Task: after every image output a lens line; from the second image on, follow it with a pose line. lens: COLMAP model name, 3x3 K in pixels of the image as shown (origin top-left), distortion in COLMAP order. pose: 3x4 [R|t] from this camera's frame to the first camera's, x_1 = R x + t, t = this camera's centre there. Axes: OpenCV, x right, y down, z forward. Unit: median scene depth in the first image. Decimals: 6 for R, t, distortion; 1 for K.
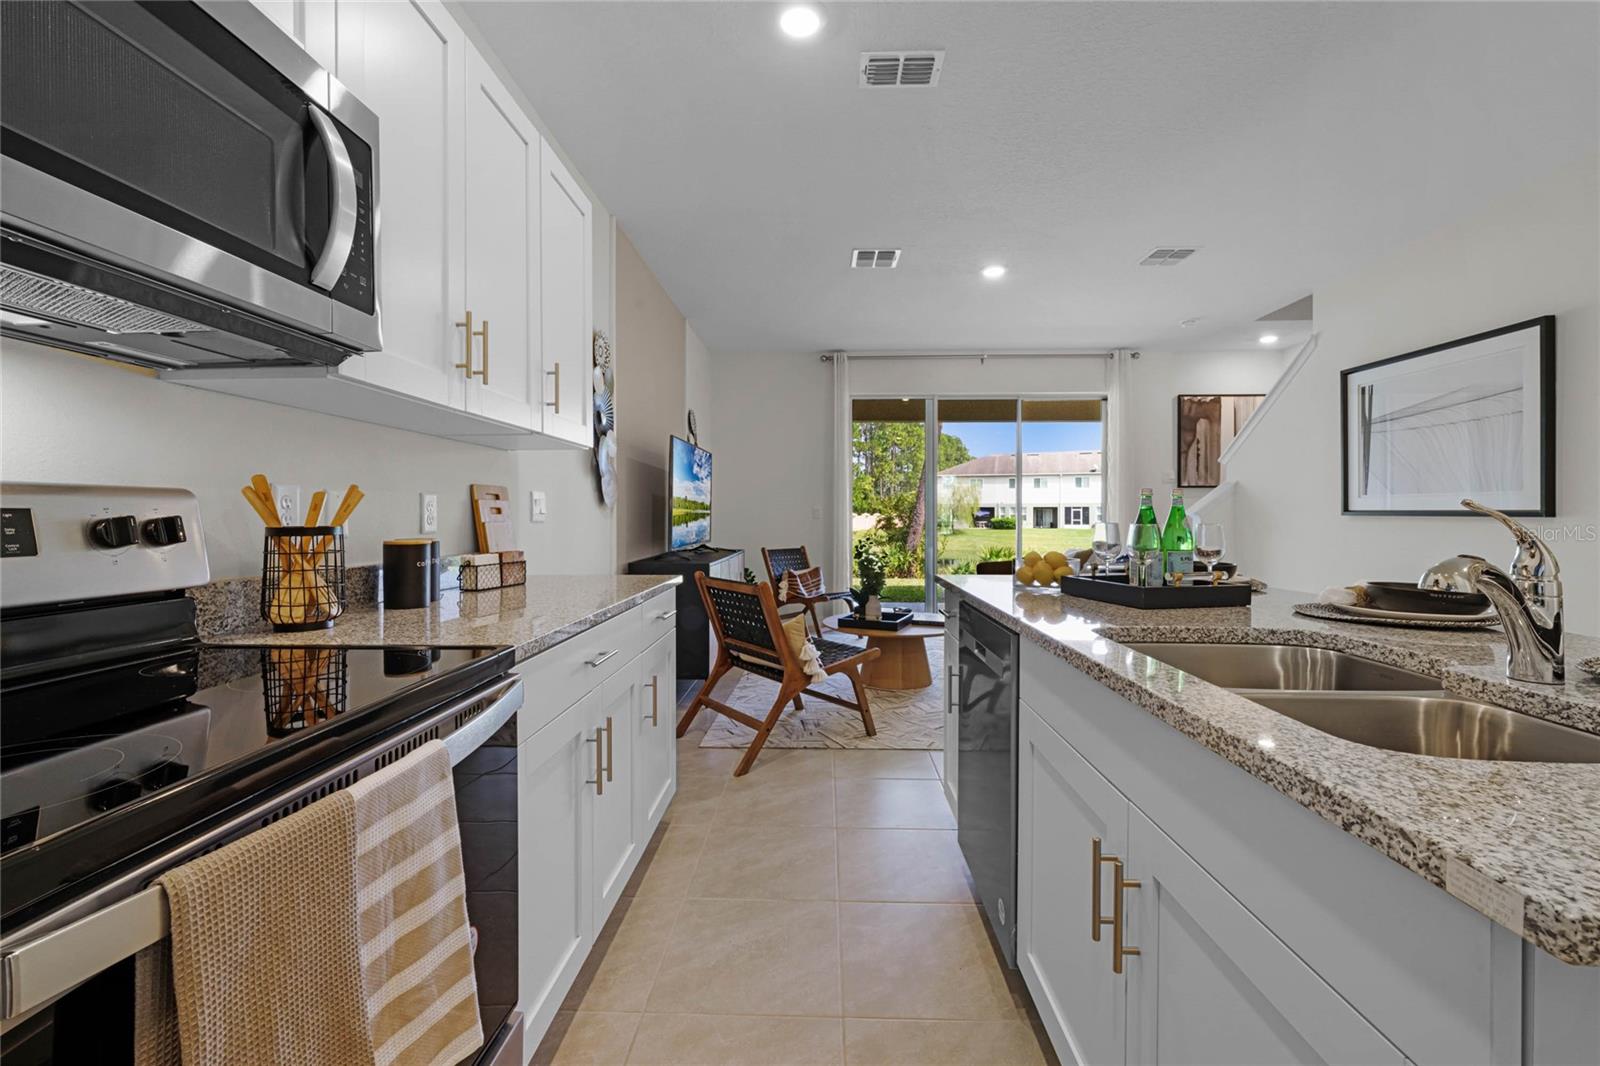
lens RADIAL K [[668.6, 0, 795.7], [0, 668.6, 523.4], [0, 0, 1]] dist [-0.003248, 0.001222]
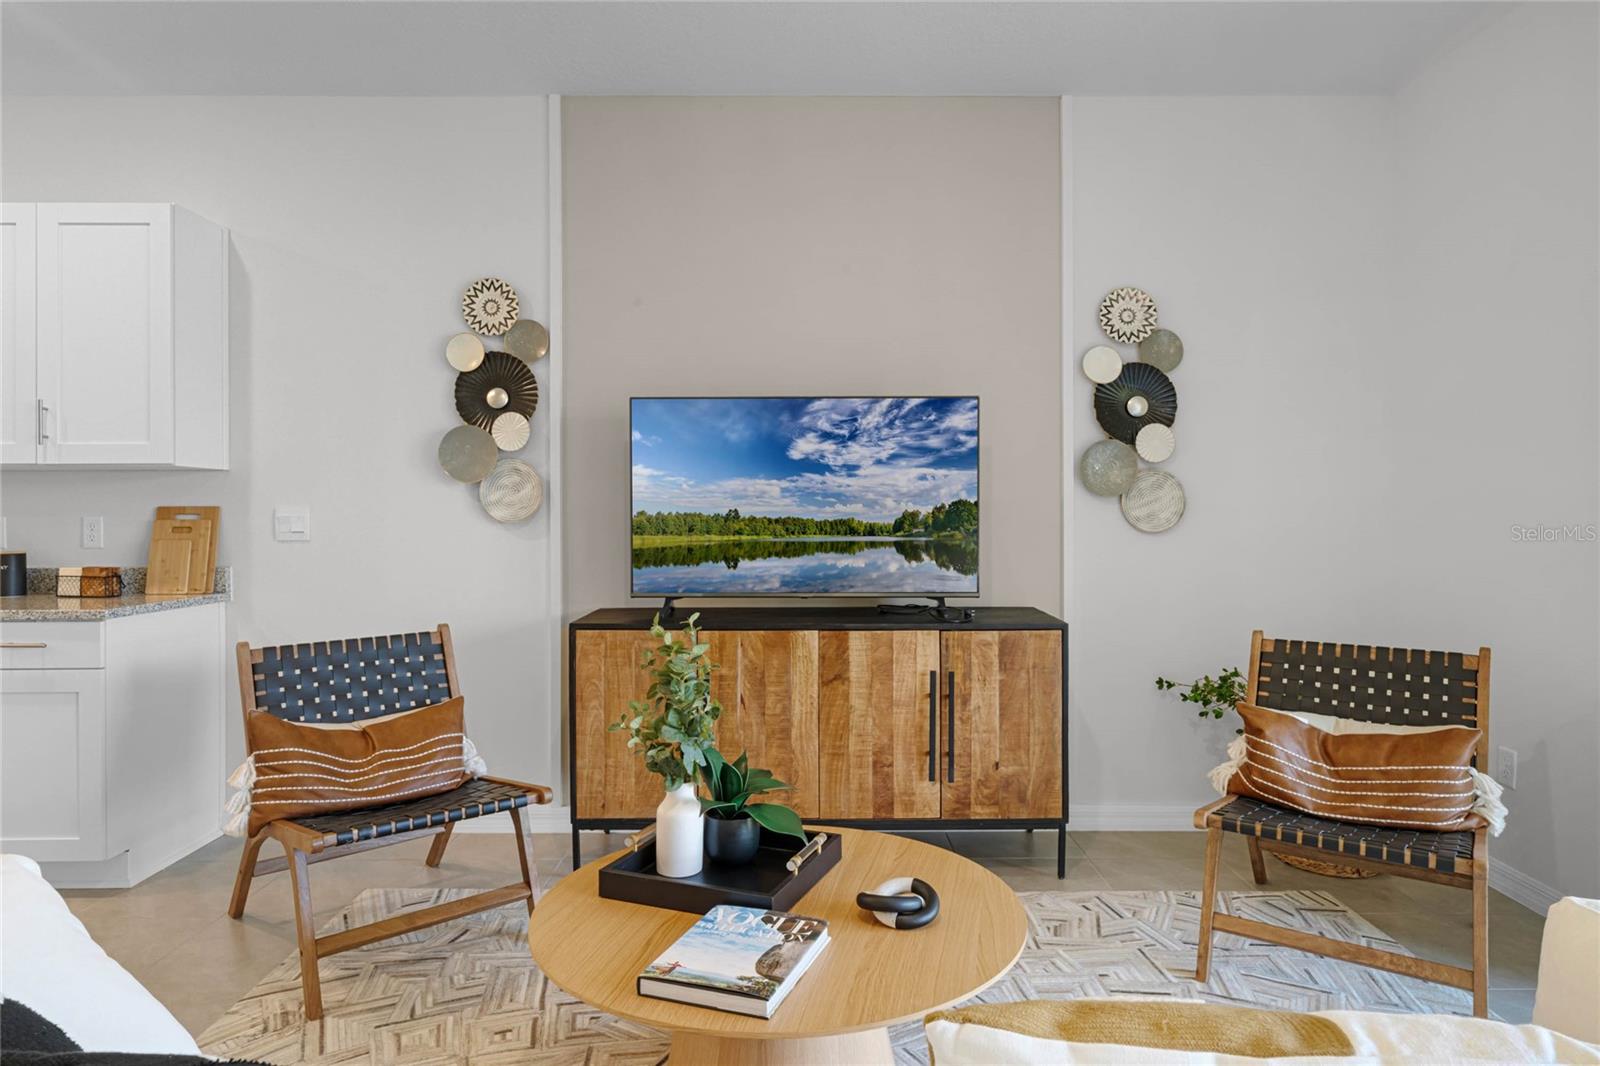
lens RADIAL K [[939.2, 0, 811.0], [0, 939.2, 533.6], [0, 0, 1]] dist [0.000203, -0.007669]
pose [[0.009597, 0.011552, -0.999887, 0.629831], [-0.014358, 0.999832, 0.011414, -0.027229], [0.999851, 0.014247, 0.009761, 1.176171]]
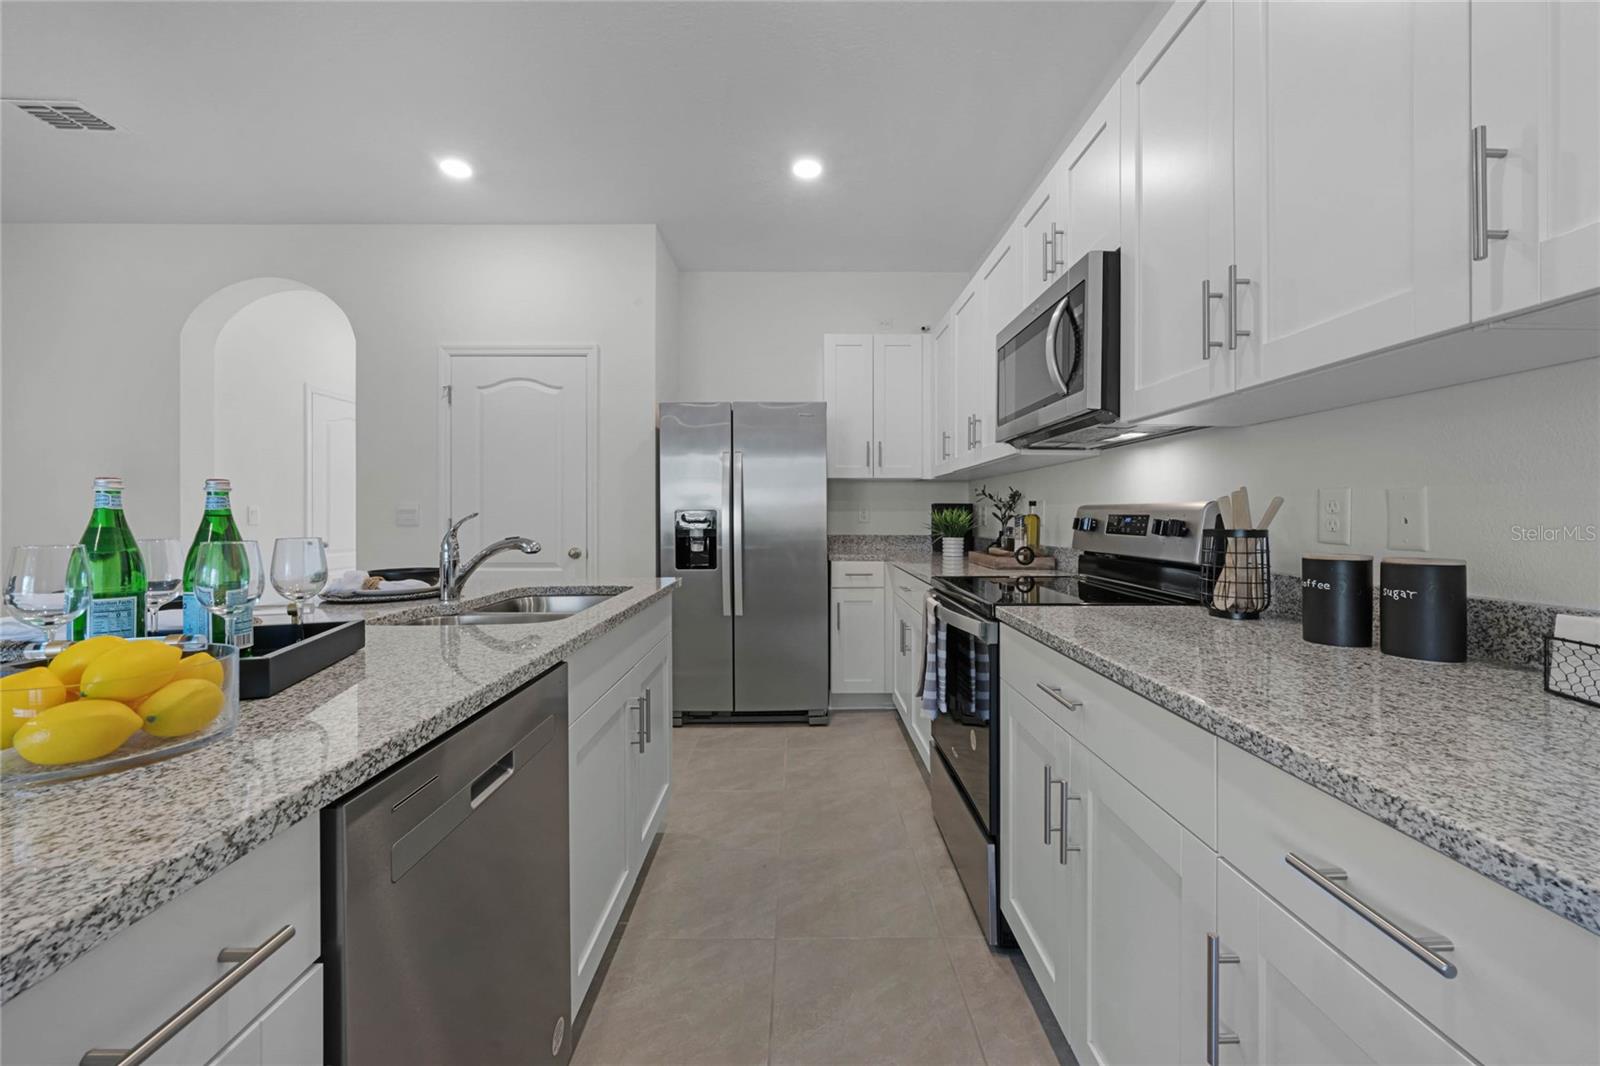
lens RADIAL K [[631.2, 0, 794.1], [0, 631.2, 513.4], [0, 0, 1]] dist [-0.001854, -0.000663]
pose [[-0.999996, 0.000715, 0.002588, 0.017540], [0.000750, 0.999908, 0.013563, -0.013184], [-0.002578, 0.013564, -0.999905, 0.705266]]
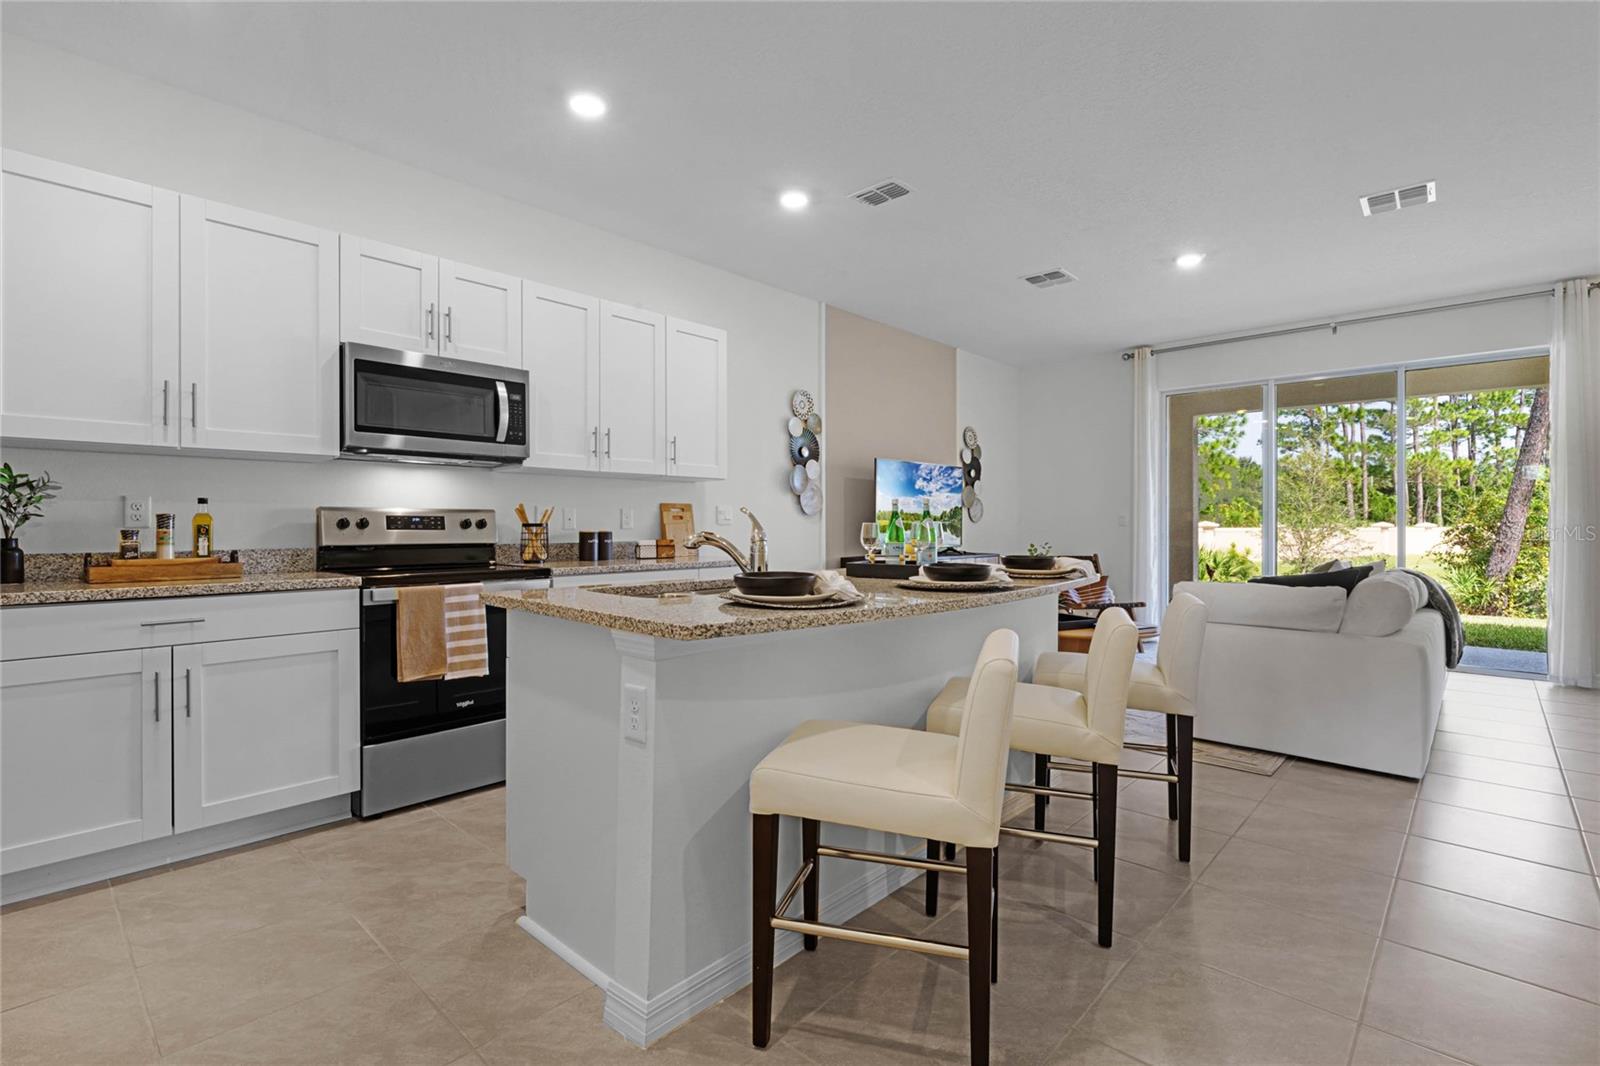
lens RADIAL K [[761.5, 0, 796.8], [0, 761.5, 526.2], [0, 0, 1]] dist [-0.004470, 0.001432]
pose [[0.736020, 0.004277, -0.676946, 0.672759], [-0.011810, 0.999909, -0.006523, 0.007697], [0.676857, 0.012795, 0.736003, -0.158632]]
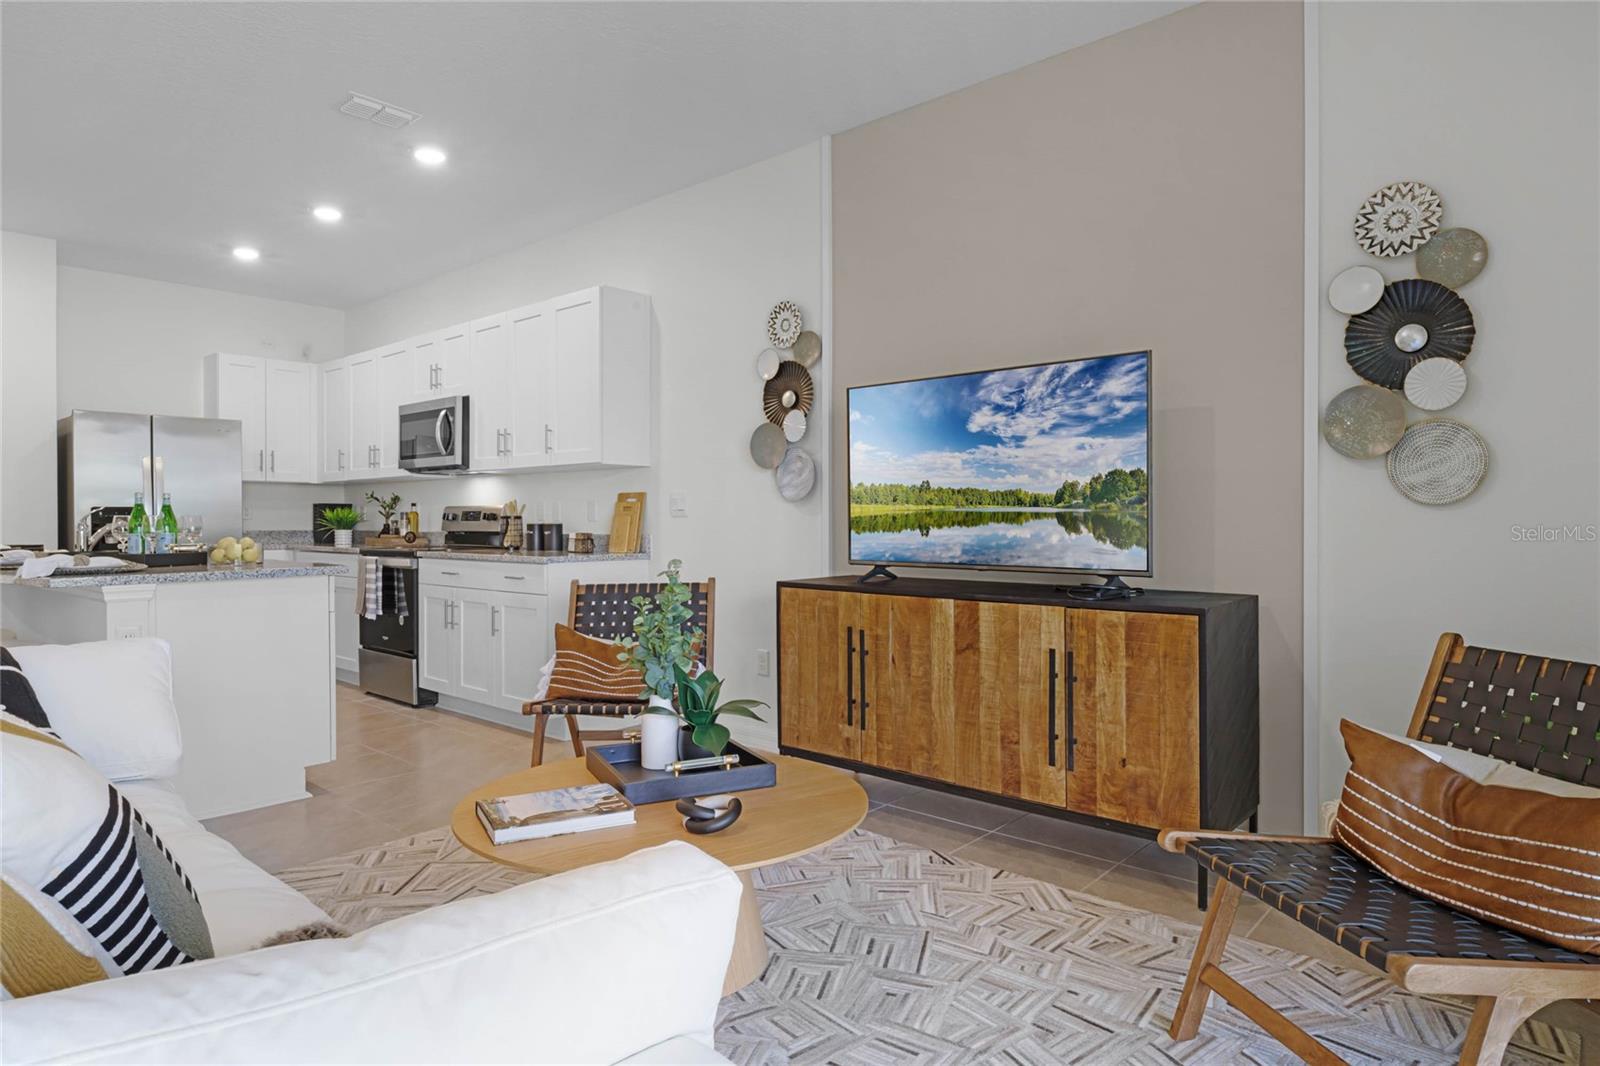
lens RADIAL K [[939.2, 0, 817.8], [0, 939.2, 522.9], [0, 0, 1]] dist [0.000203, -0.007669]
pose [[-0.661711, 0.003449, -0.749751, 0.525812], [-0.010768, 0.999843, 0.014104, -0.013152], [0.749682, 0.017406, -0.661569, 1.635457]]
